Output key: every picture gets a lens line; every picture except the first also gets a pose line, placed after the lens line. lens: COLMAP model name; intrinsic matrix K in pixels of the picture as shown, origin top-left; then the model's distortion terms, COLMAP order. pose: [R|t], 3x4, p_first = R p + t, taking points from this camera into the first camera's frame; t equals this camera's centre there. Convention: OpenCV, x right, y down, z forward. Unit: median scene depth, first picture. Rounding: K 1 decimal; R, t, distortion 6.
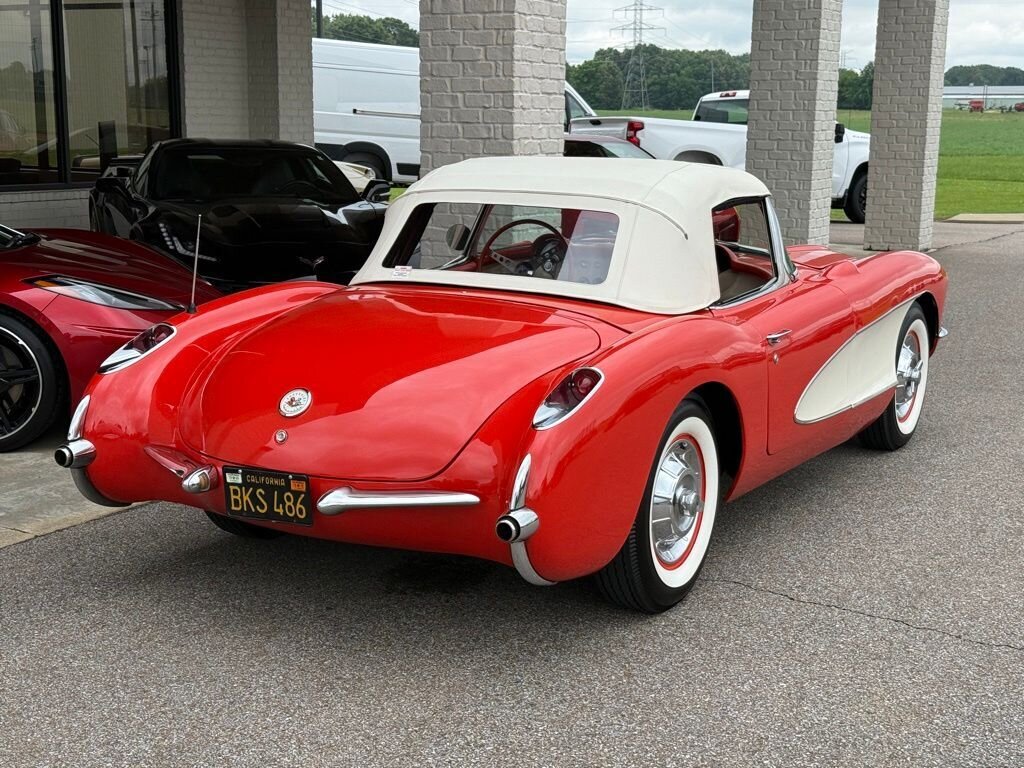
lens RADIAL K [[1508.7, 0, 501.2], [0, 1508.7, 382.9], [0, 0, 1]] dist [0.213514, -0.478558]
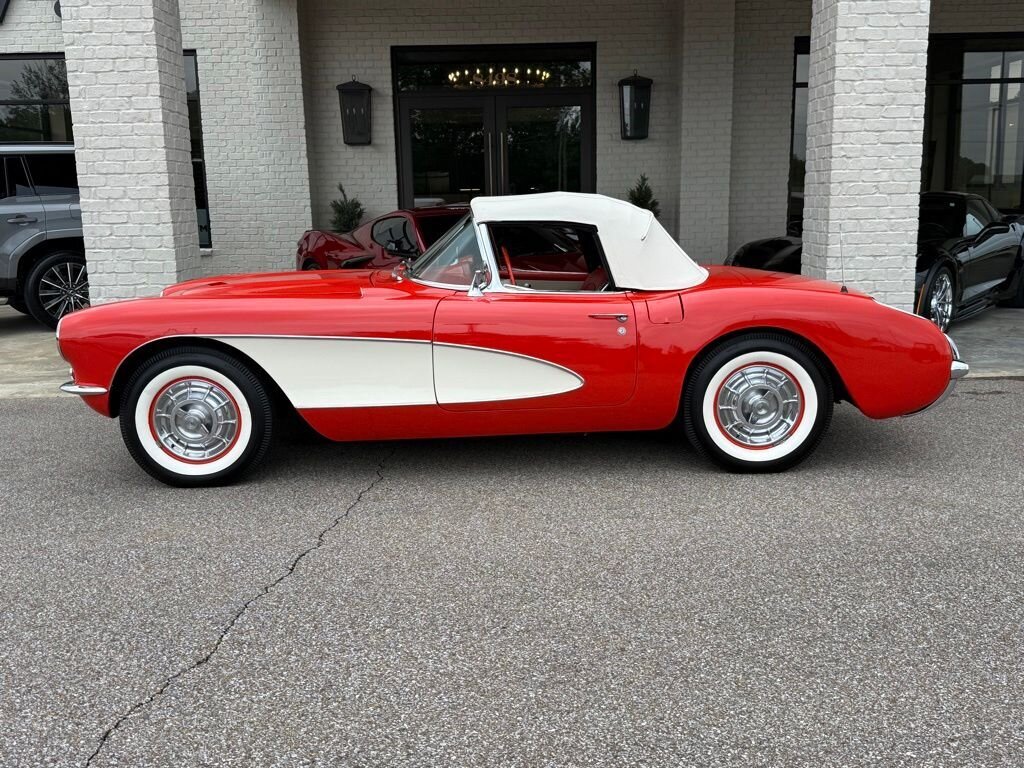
lens RADIAL K [[1020.8, 0, 512.0], [0, 1020.8, 384.0], [0, 0, 1]] dist [0.183828, -0.406528]
pose [[0.477115, 0.137424, -0.868030, 0.635958], [-0.131078, 0.987778, 0.084335, -0.035819], [0.869011, 0.073542, 0.489297, 0.369103]]
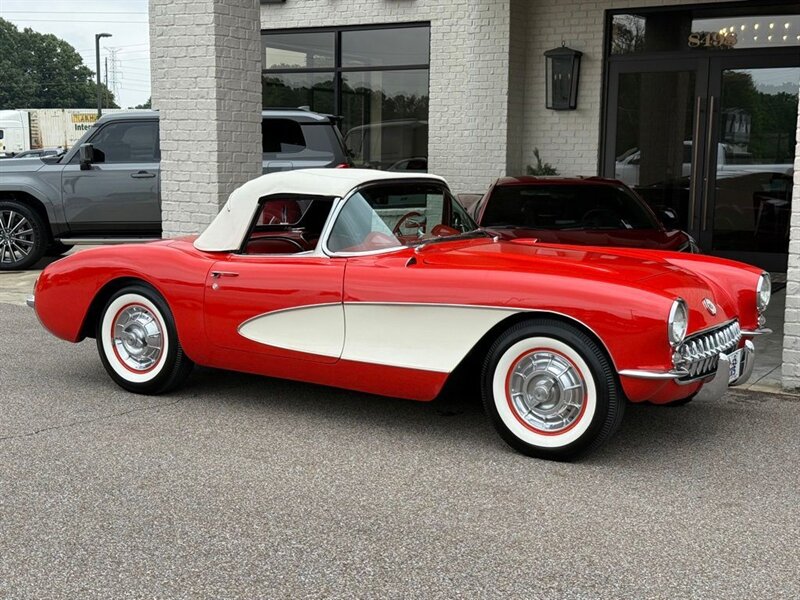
lens RADIAL K [[1136.8, 0, 401.9], [0, 1136.8, 316.1], [0, 0, 1]] dist [0.121138, -0.070128]
pose [[-0.047675, 0.129901, -0.990380, 0.856091], [-0.191017, 0.972023, 0.136688, -0.117820], [0.980428, 0.195696, -0.021528, 0.758539]]
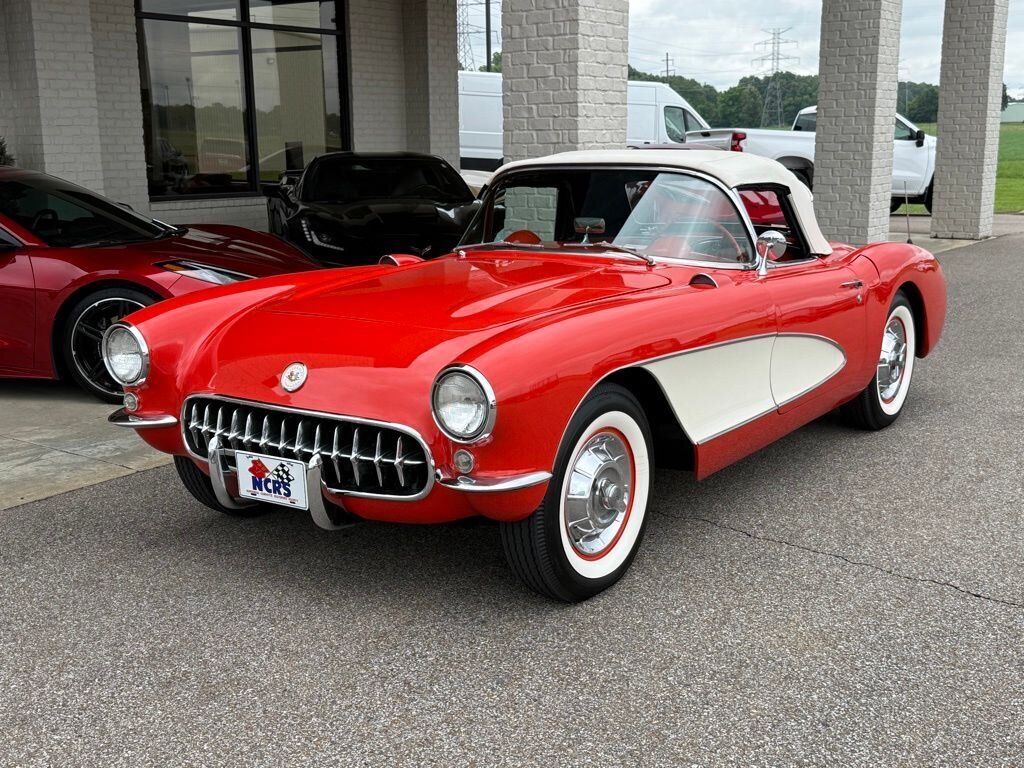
lens RADIAL K [[1222.2, 0, 507.5], [0, 1222.2, 381.4], [0, 0, 1]] dist [0.219510, -0.533907]
pose [[0.991986, 0.004123, -0.126284, 0.074823], [-0.001522, 0.999785, 0.020682, 0.004795], [0.126342, -0.020324, 0.991779, 0.039137]]
